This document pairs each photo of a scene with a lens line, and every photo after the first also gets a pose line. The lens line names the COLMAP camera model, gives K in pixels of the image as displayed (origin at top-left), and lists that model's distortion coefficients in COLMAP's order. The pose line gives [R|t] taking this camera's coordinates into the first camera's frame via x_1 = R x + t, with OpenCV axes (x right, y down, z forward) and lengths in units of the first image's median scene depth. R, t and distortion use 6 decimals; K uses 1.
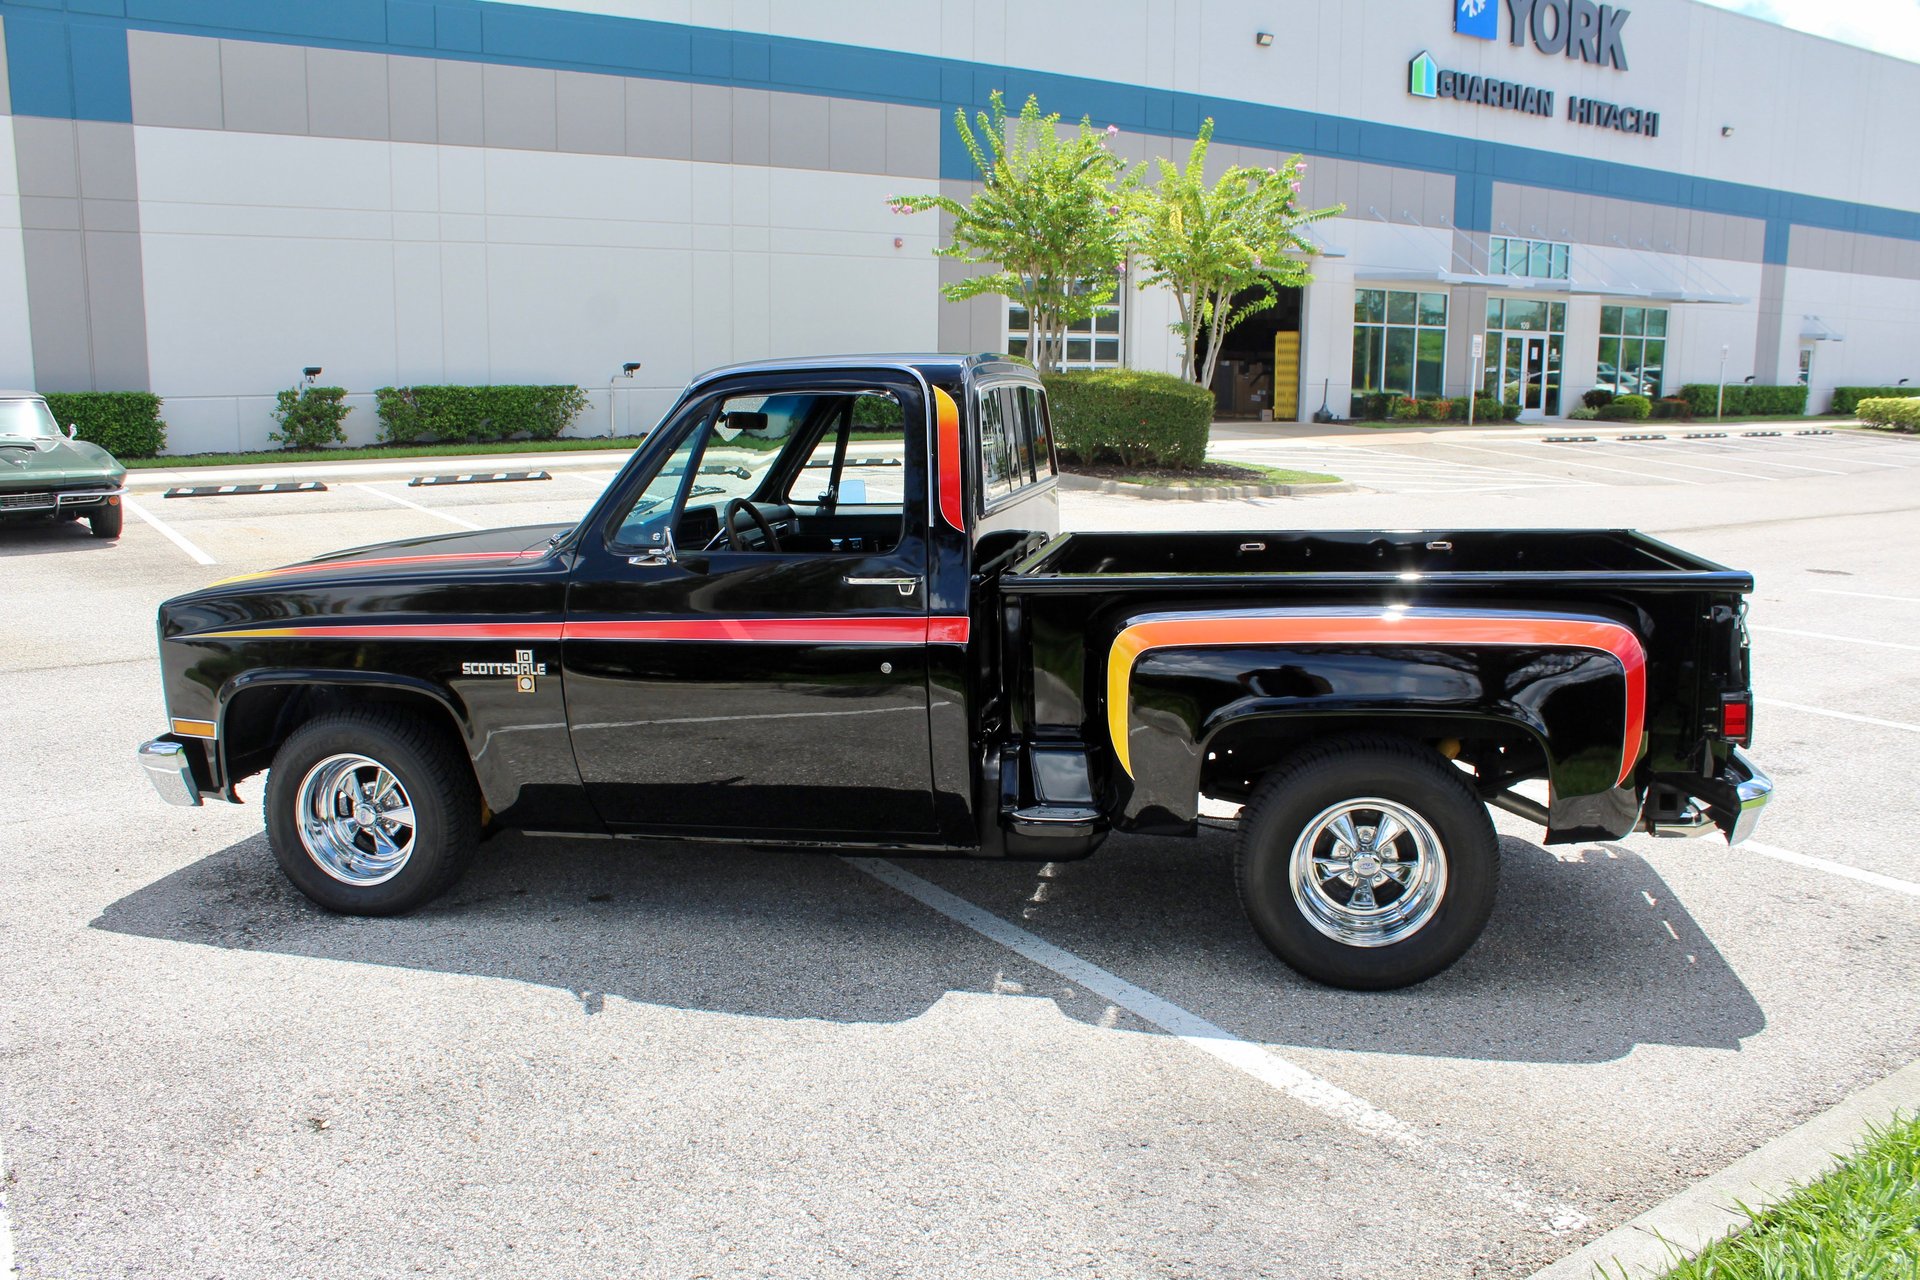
lens RADIAL K [[1610.7, 0, 958.4], [0, 1610.7, 650.8], [0, 0, 1]] dist [-0.166882, 0.147968]
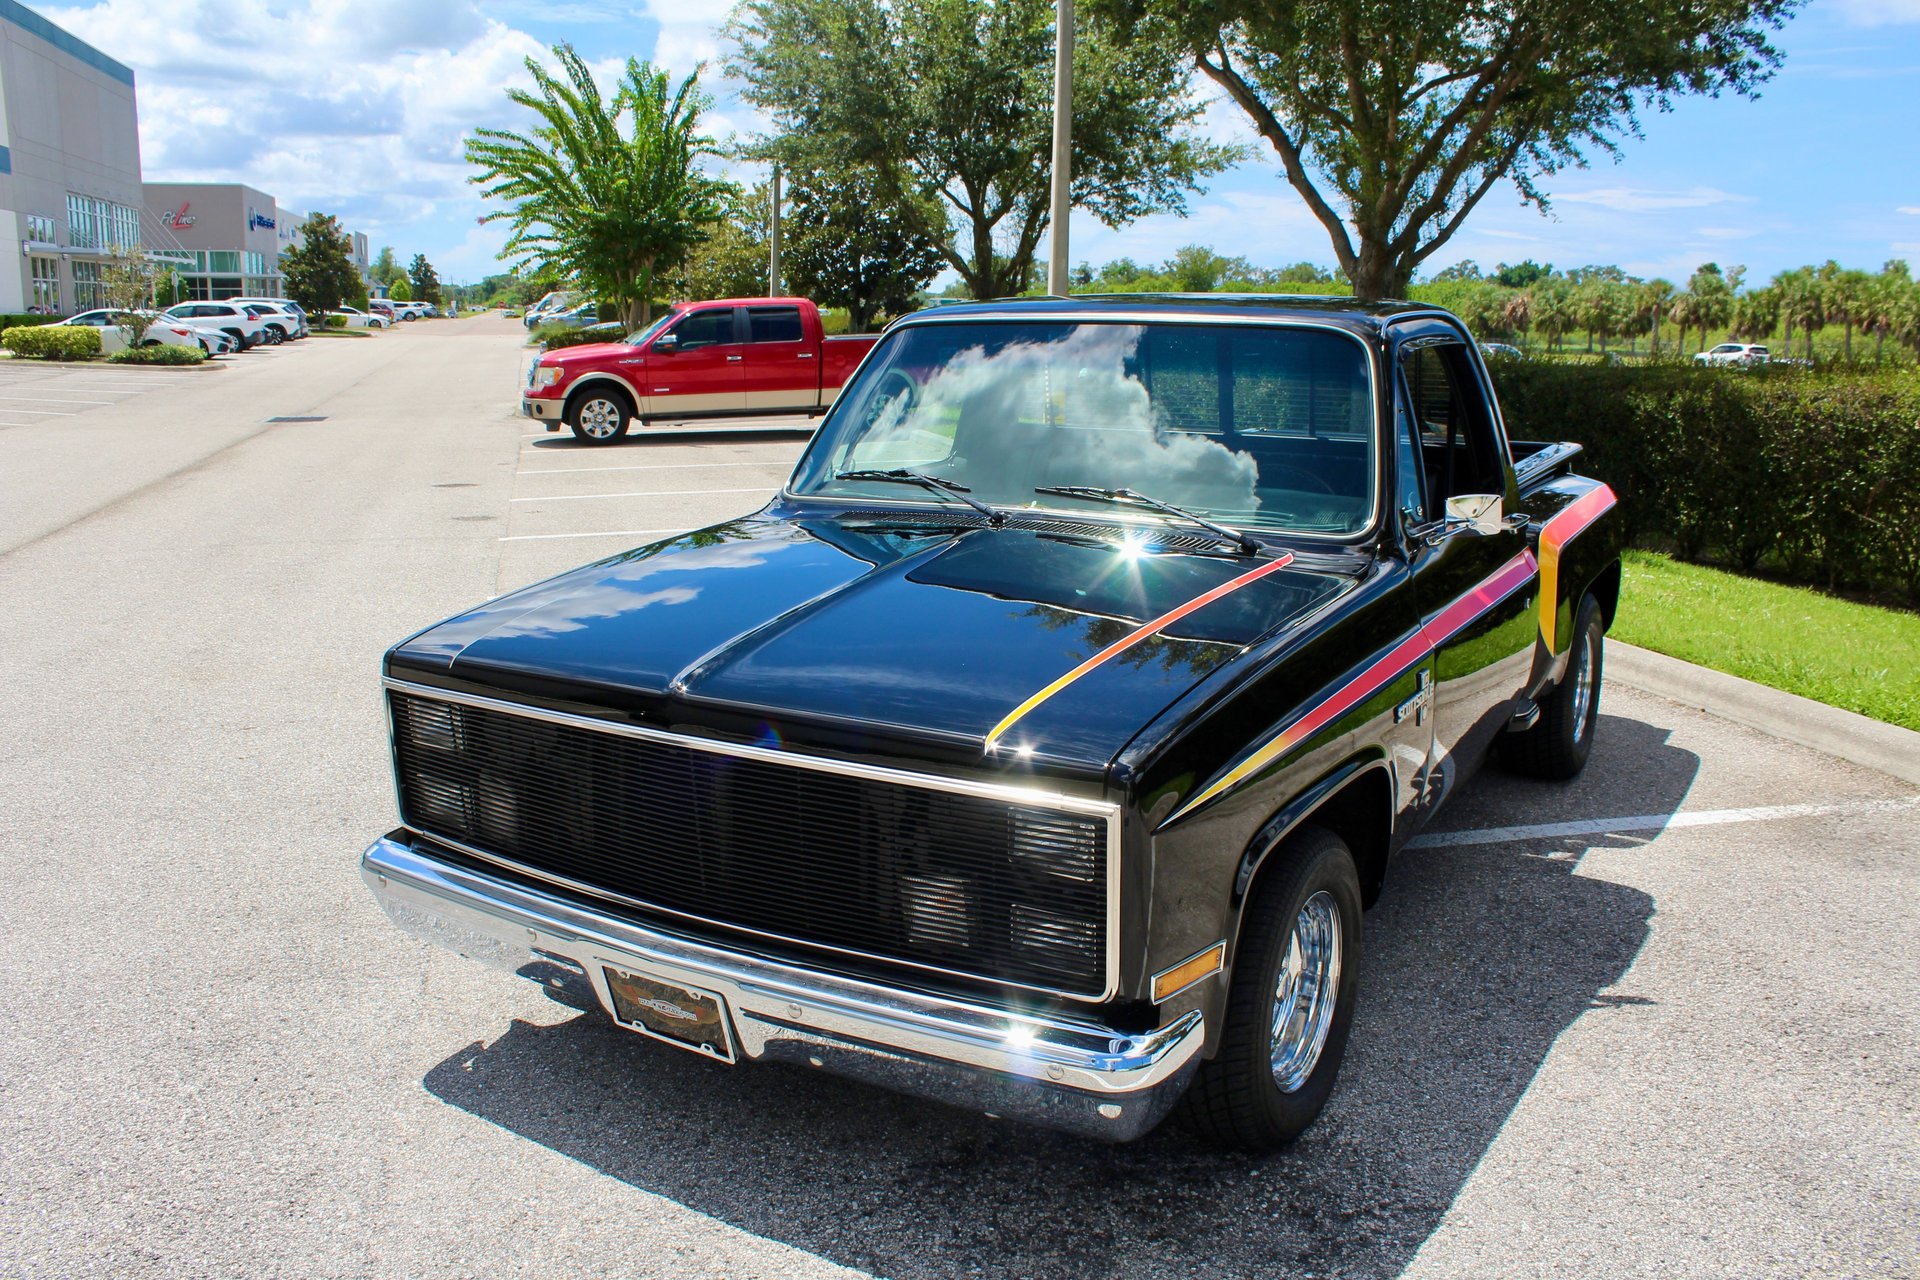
lens RADIAL K [[1610.7, 0, 960.0], [0, 1610.7, 640.4], [0, 0, 1]] dist [-0.166882, 0.147968]
pose [[0.349937, -0.195281, 0.916193, -0.247764], [0.158128, 0.976310, 0.147698, -0.039001], [-0.923331, 0.093191, 0.372526, 0.211090]]
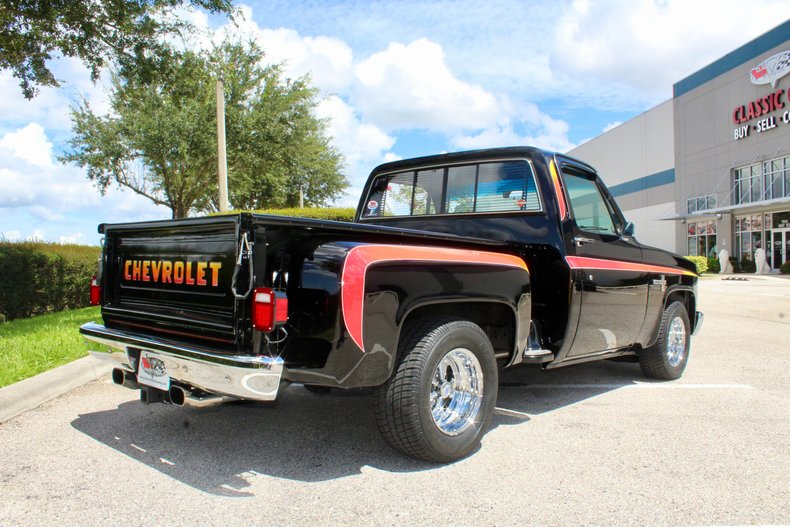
lens RADIAL K [[662.7, 0, 390.5], [0, 662.7, 264.2], [0, 0, 1]] dist [-0.166882, 0.147968]
pose [[-0.536104, -0.002658, -0.844148, 0.215199], [-0.151974, 0.983960, 0.093418, -0.028430], [0.830359, 0.178371, -0.527909, 0.374560]]
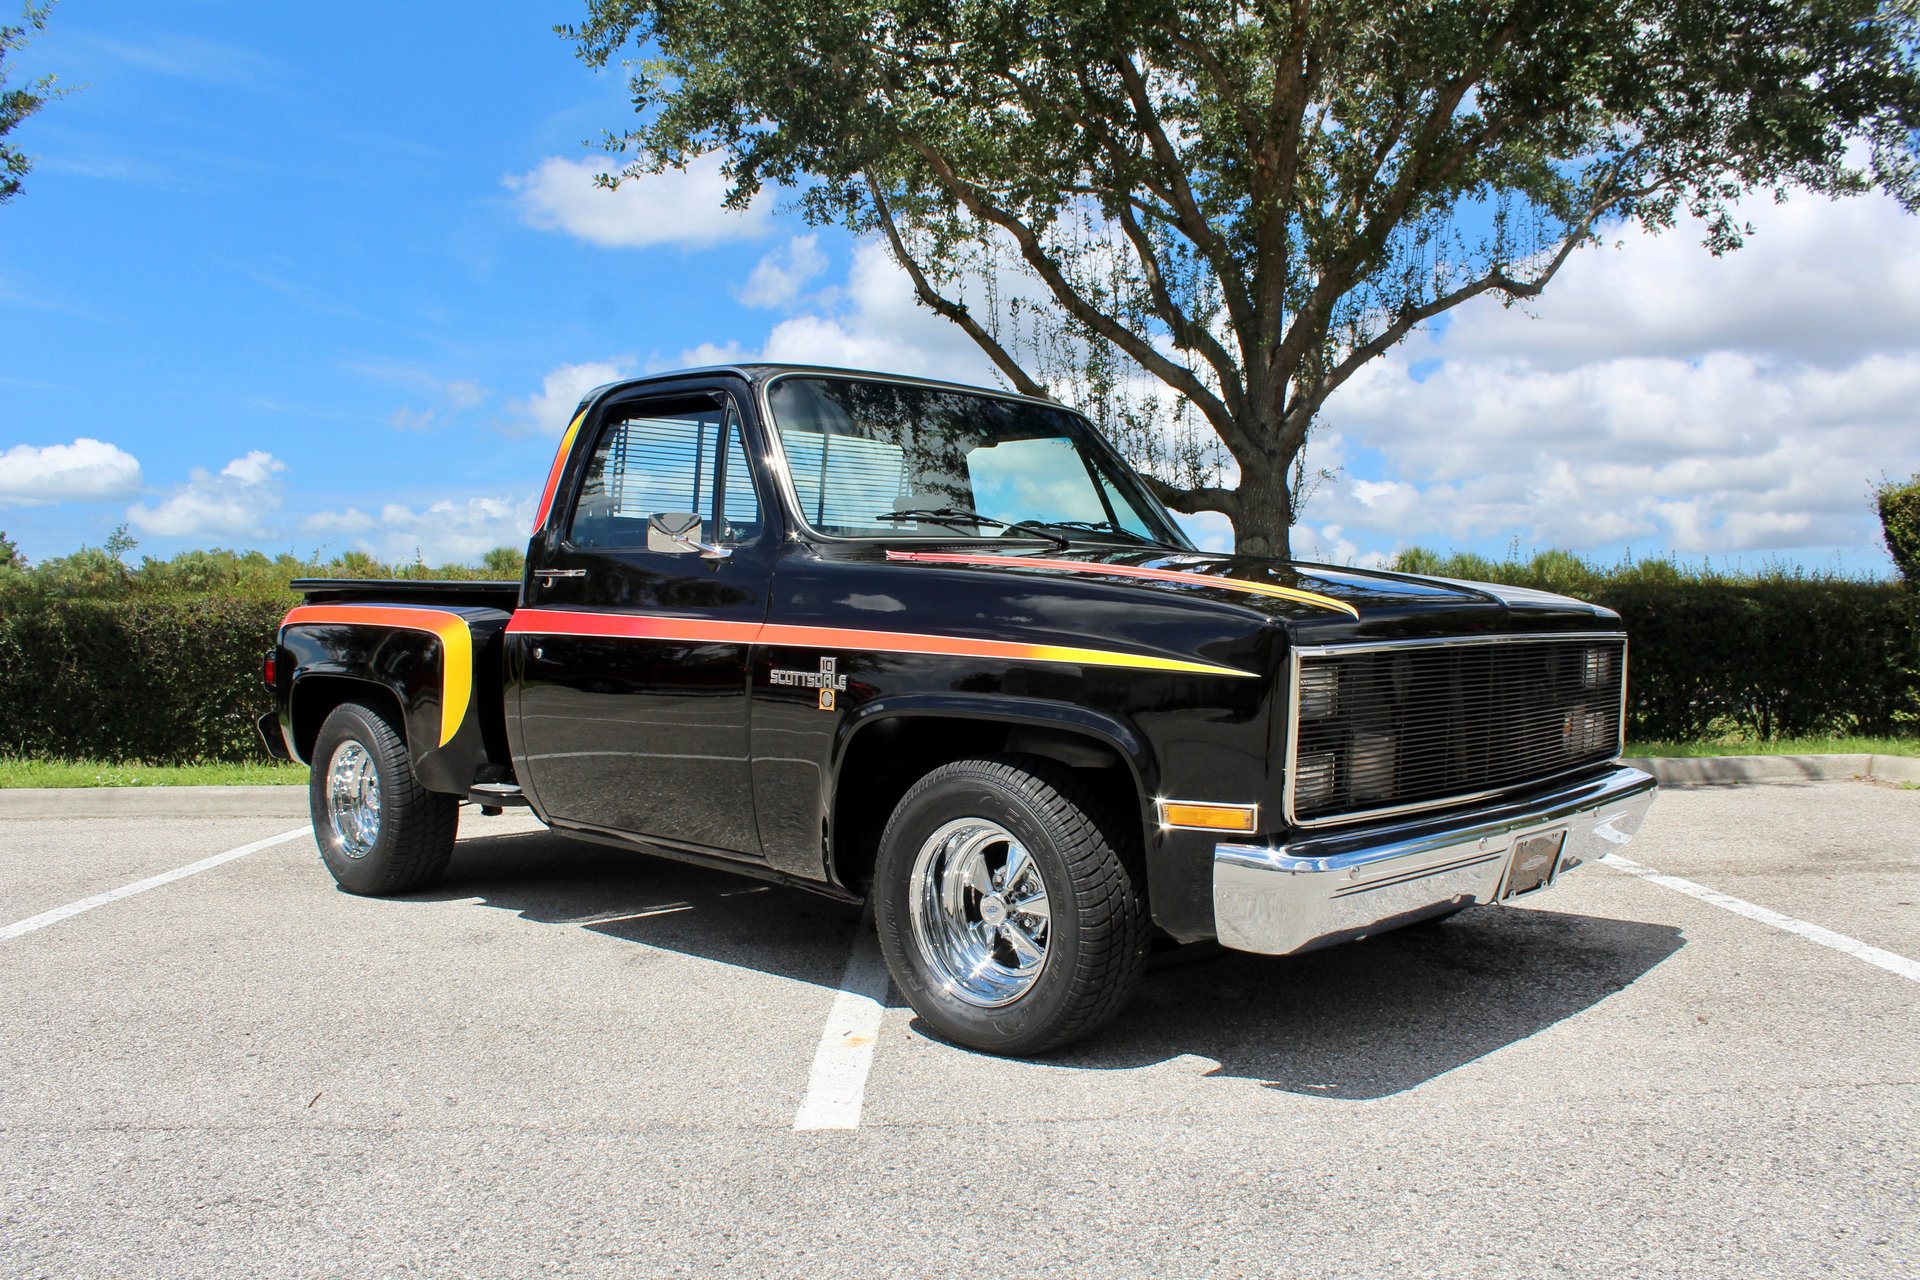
lens RADIAL K [[1610.7, 0, 961.2], [0, 1610.7, 641.6], [0, 0, 1]] dist [-0.166882, 0.147968]
pose [[-0.848296, -0.004437, 0.529503, -0.165392], [0.093664, 0.982940, 0.158291, -0.047312], [-0.521172, 0.183873, -0.833409, 0.480656]]
